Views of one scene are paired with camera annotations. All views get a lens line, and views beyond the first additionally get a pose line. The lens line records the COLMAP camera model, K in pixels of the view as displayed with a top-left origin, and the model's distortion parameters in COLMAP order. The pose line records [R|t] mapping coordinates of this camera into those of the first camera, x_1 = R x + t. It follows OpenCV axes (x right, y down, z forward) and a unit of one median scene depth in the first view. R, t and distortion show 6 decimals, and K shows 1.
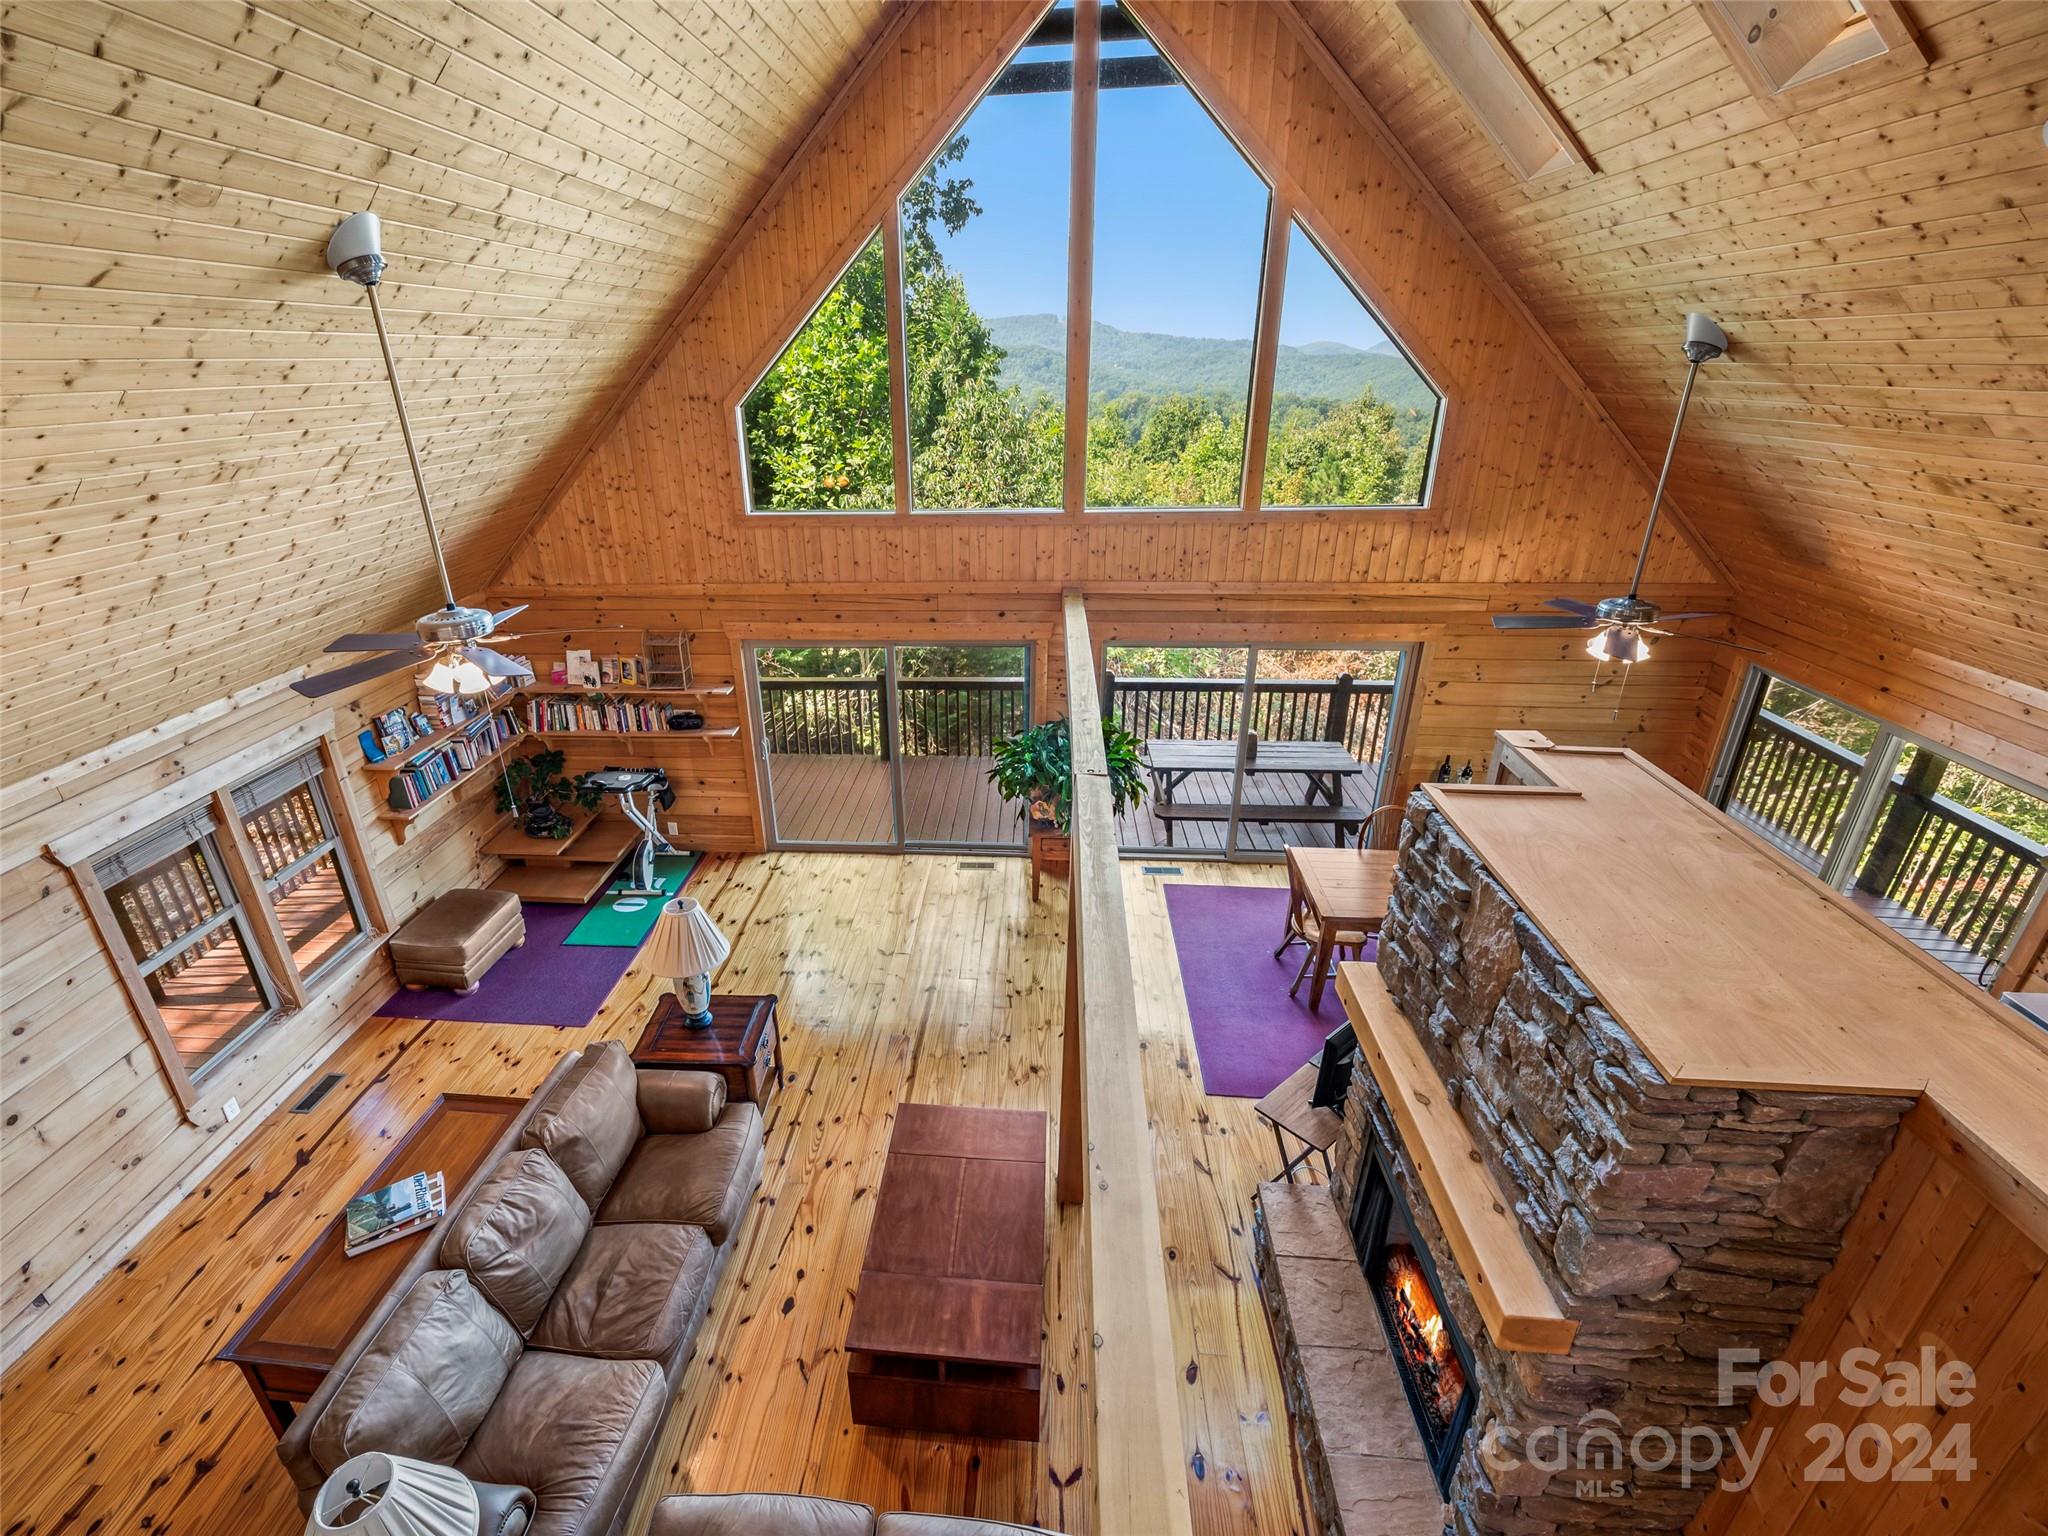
lens RADIAL K [[932.7, 0, 954.4], [0, 932.7, 775.7], [0, 0, 1]] dist [-0.000427, -0.001024]
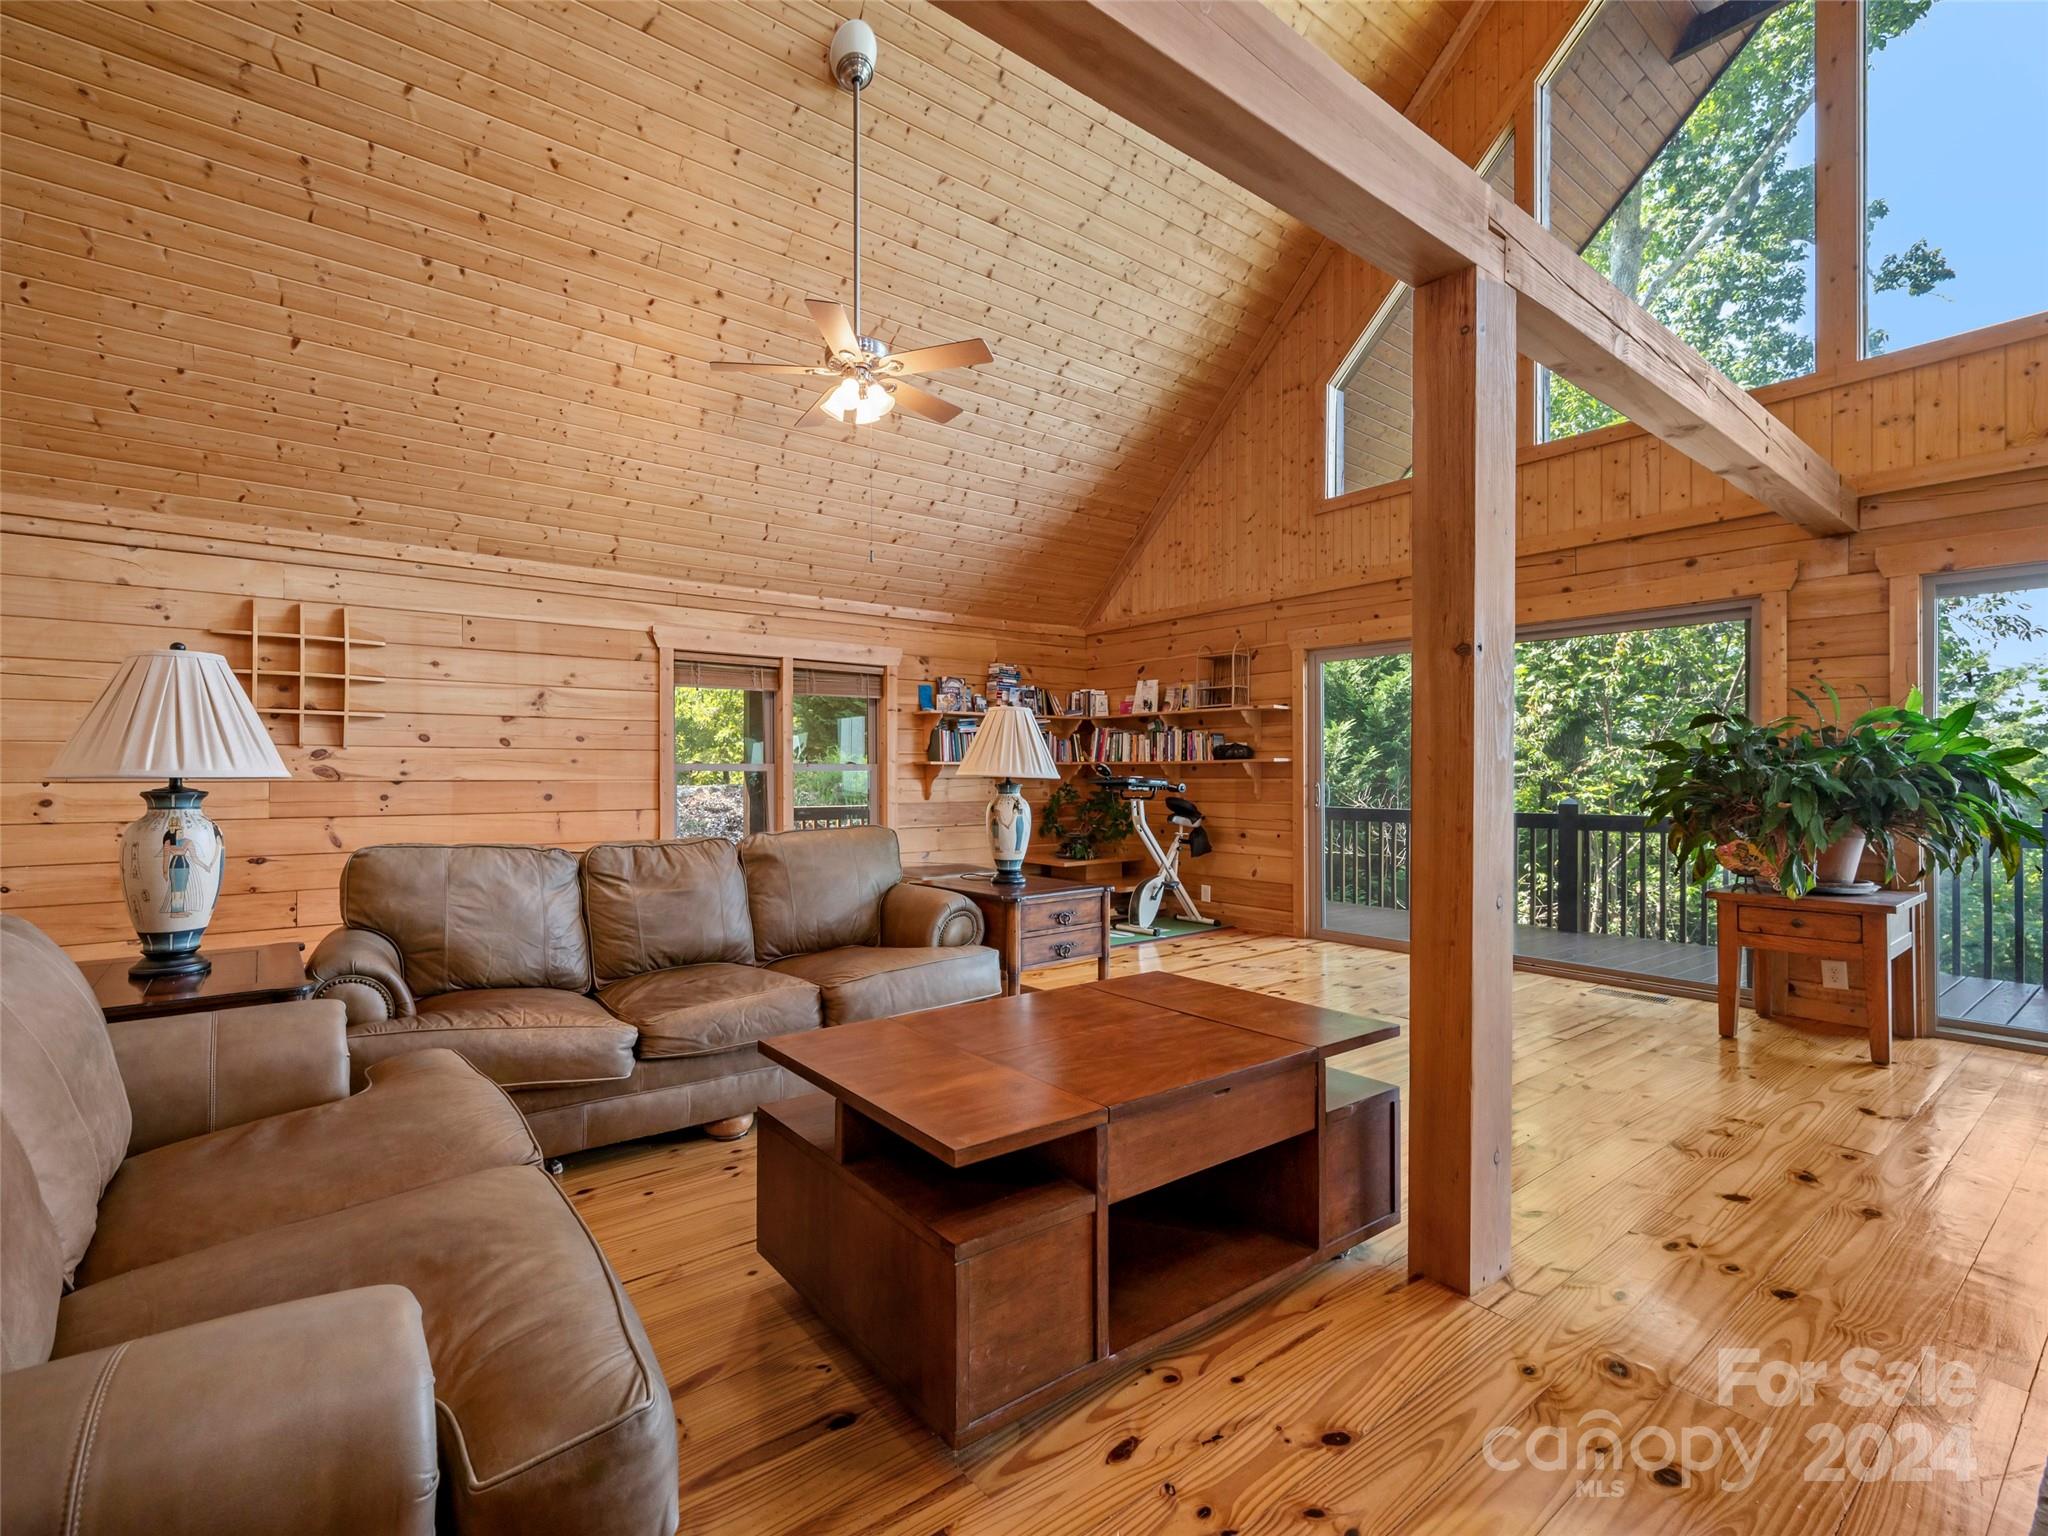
lens RADIAL K [[919.9, 0, 944.8], [0, 919.9, 777.9], [0, 0, 1]] dist [0.001321, -0.000200]
pose [[0.661573, 0.025600, -0.749443, 0.195167], [-0.316741, 0.915426, -0.248334, 0.288642], [0.679703, 0.401670, 0.613730, 0.336093]]
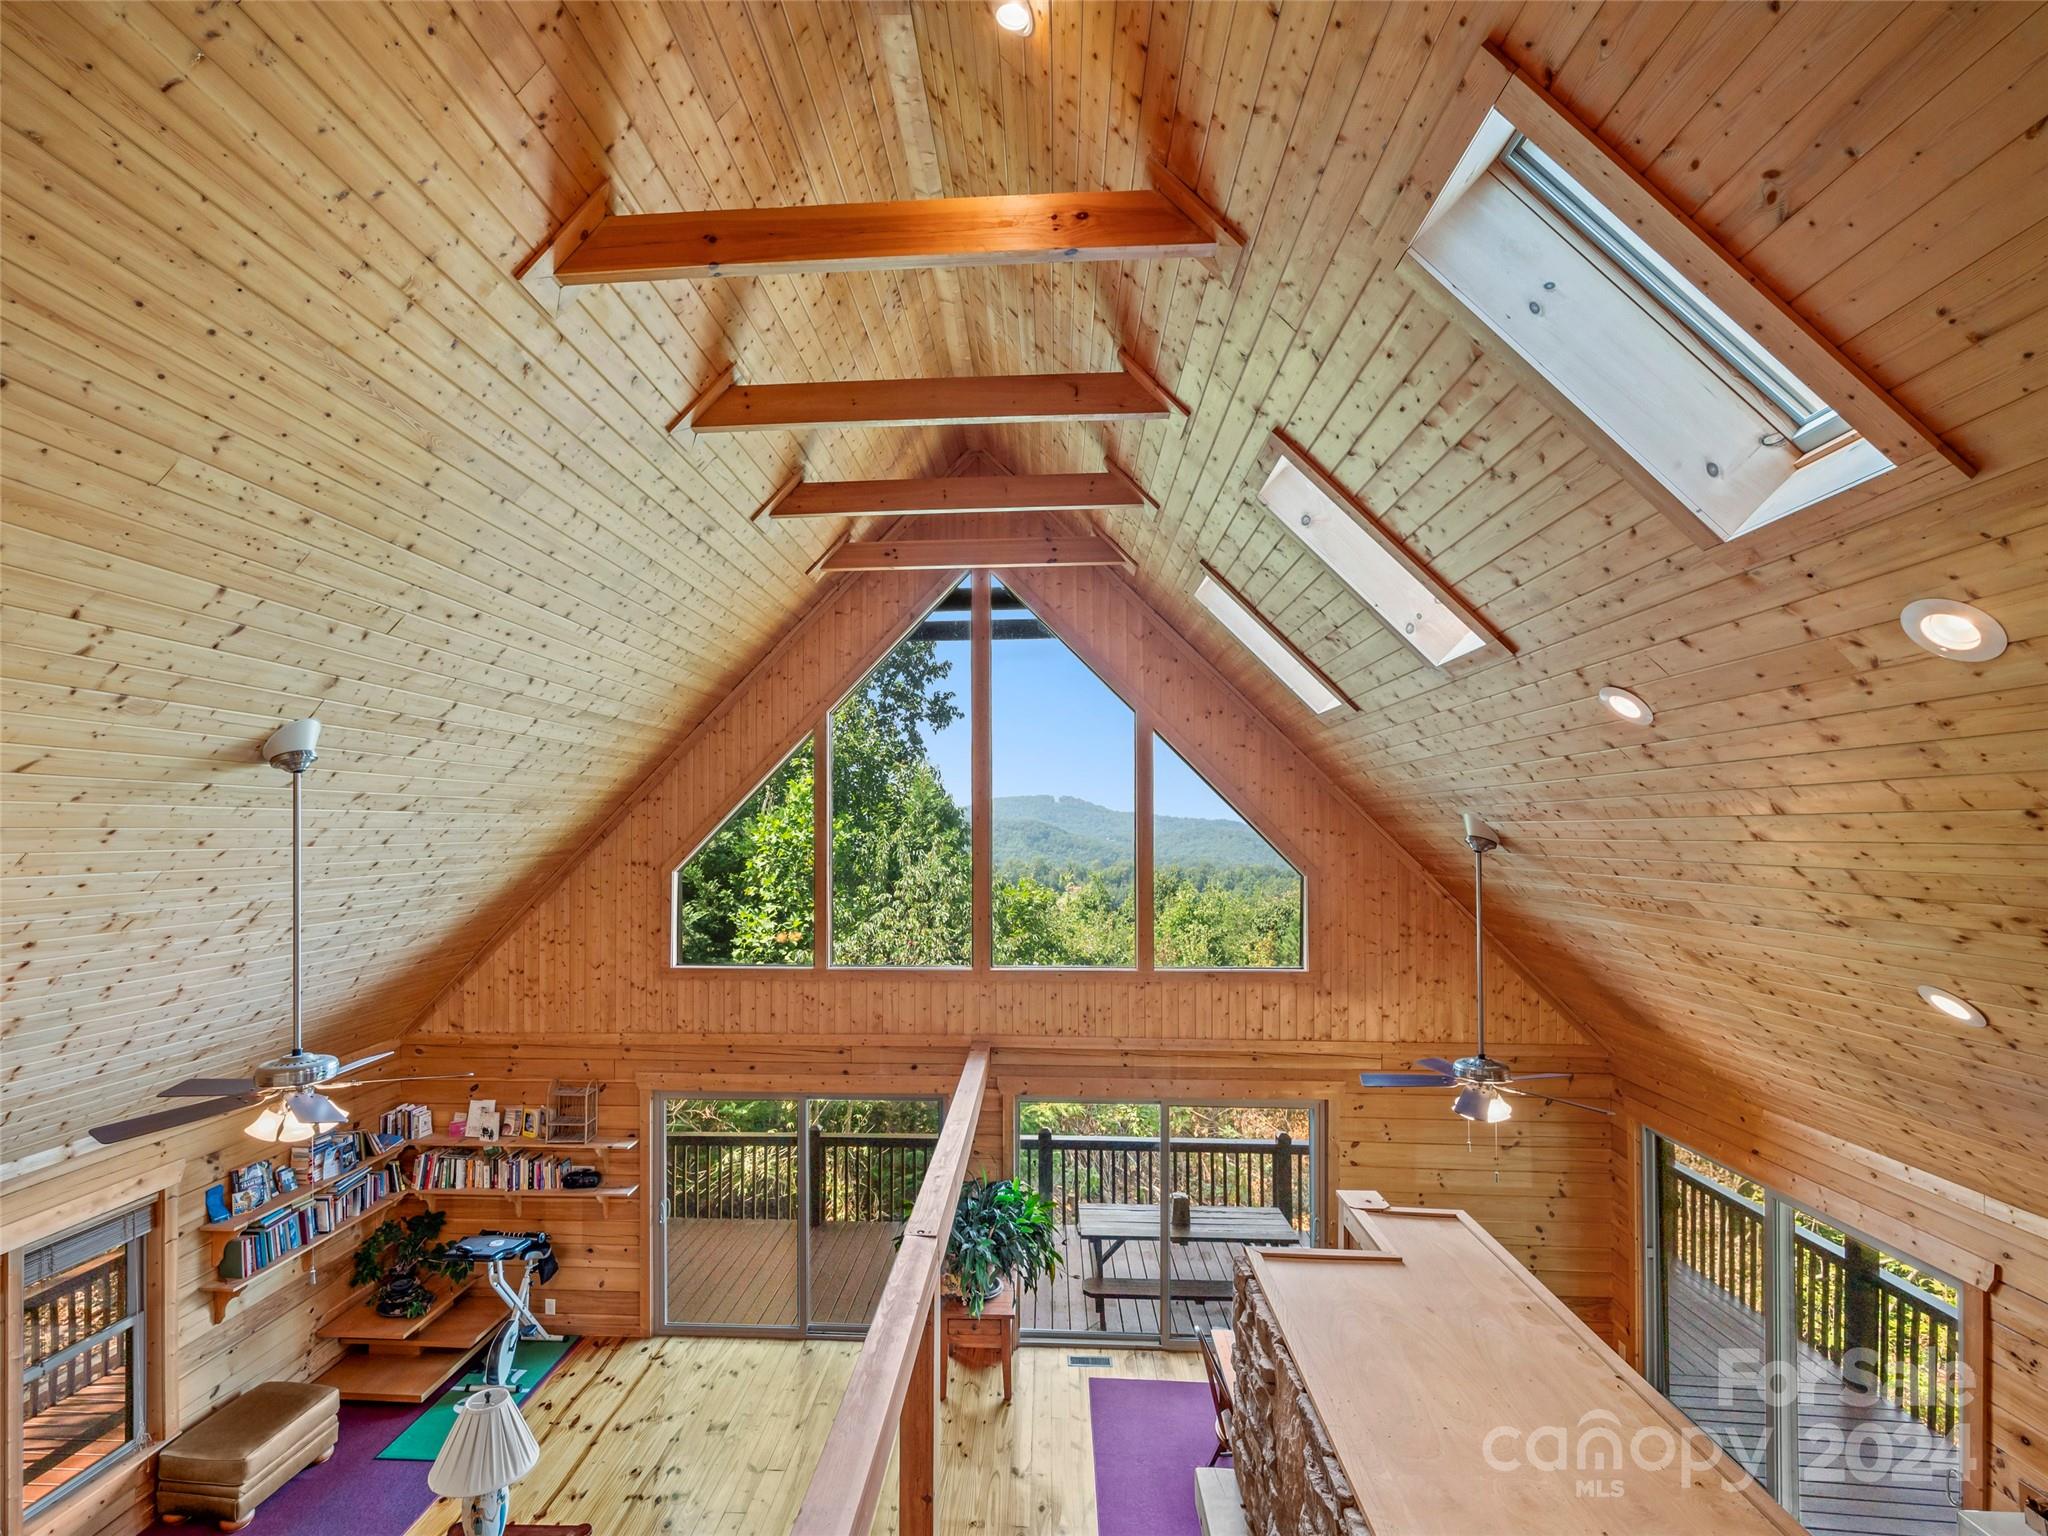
lens RADIAL K [[934.0, 0, 989.3], [0, 934.0, 818.8], [0, 0, 1]] dist [0.000974, -0.001517]
pose [[0.999300, 0.019857, 0.031711, 0.097951], [-0.004727, 0.907759, -0.419466, 0.006562], [-0.037115, 0.419023, 0.907217, -0.034165]]
